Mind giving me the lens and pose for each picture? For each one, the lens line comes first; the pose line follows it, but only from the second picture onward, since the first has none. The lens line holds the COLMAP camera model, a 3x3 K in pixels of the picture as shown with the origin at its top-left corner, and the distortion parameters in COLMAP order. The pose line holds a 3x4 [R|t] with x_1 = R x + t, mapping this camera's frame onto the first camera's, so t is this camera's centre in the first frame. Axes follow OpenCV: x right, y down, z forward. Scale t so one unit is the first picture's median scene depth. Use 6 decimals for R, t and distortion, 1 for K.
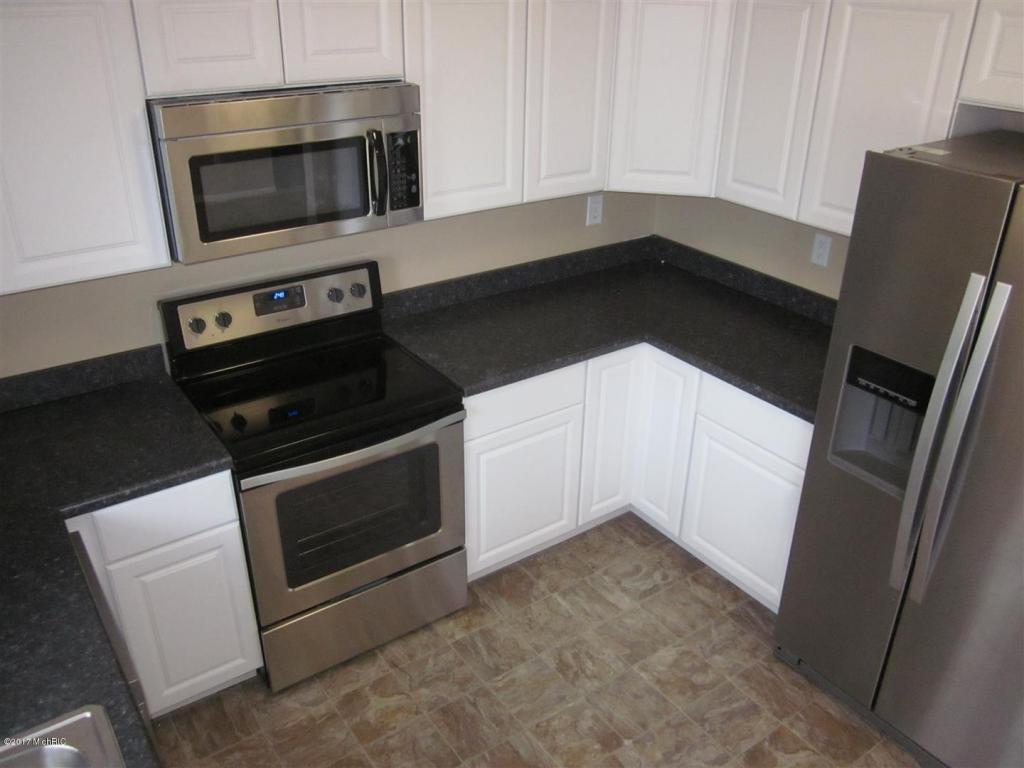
lens RADIAL K [[843.5, 0, 511.6], [0, 843.5, 391.5], [0, 0, 1]] dist [-0.050020, 0.014611]
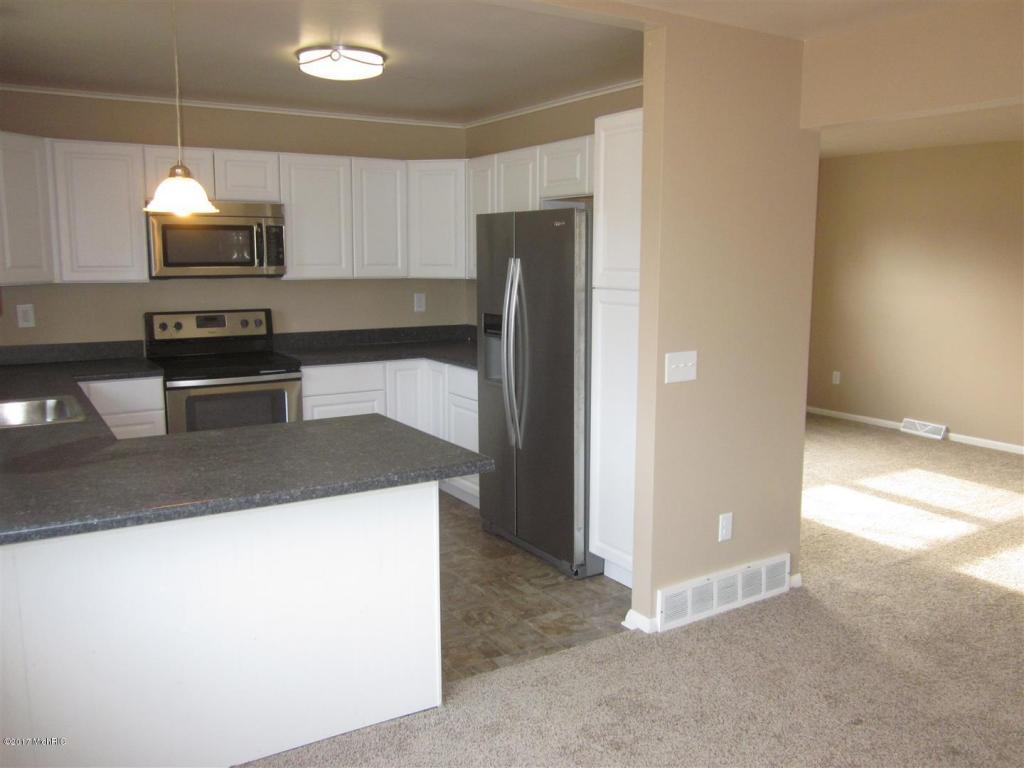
lens RADIAL K [[843.5, 0, 507.4], [0, 843.5, 387.0], [0, 0, 1]] dist [-0.050020, 0.014611]
pose [[0.997936, -0.000405, -0.064214, 0.464597], [-0.019928, 0.948659, -0.315671, 0.566575], [0.061045, 0.316299, 0.946693, -0.613630]]
